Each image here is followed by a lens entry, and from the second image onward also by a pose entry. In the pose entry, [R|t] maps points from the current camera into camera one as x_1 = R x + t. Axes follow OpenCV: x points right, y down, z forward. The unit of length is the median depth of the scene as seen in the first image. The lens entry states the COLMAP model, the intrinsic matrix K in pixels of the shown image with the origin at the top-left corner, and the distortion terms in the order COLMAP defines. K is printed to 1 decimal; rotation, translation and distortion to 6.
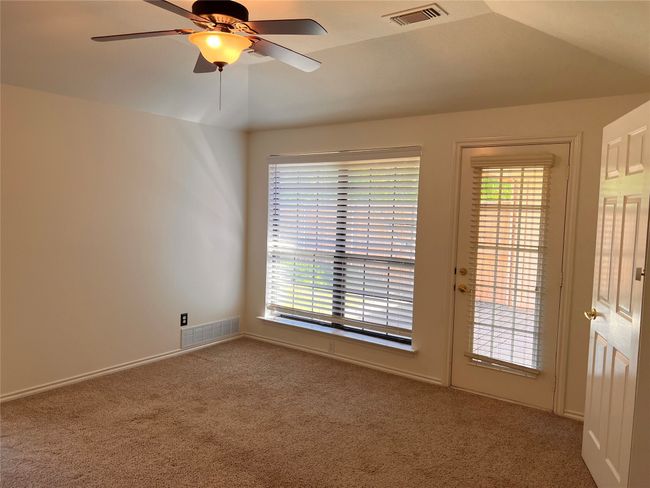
lens RADIAL K [[495.4, 0, 325.0], [0, 495.4, 244.0], [0, 0, 1]] dist [0.040926, -0.005781]
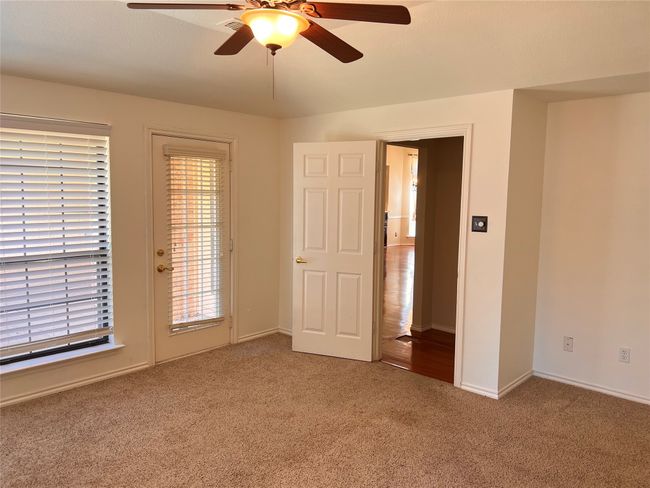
lens RADIAL K [[495.4, 0, 325.0], [0, 495.4, 244.0], [0, 0, 1]] dist [0.040926, -0.005781]
pose [[0.104694, -0.129340, 0.986058, -0.747842], [0.059239, 0.990557, 0.123641, -0.075469], [-0.992739, 0.045468, 0.111367, 0.547007]]
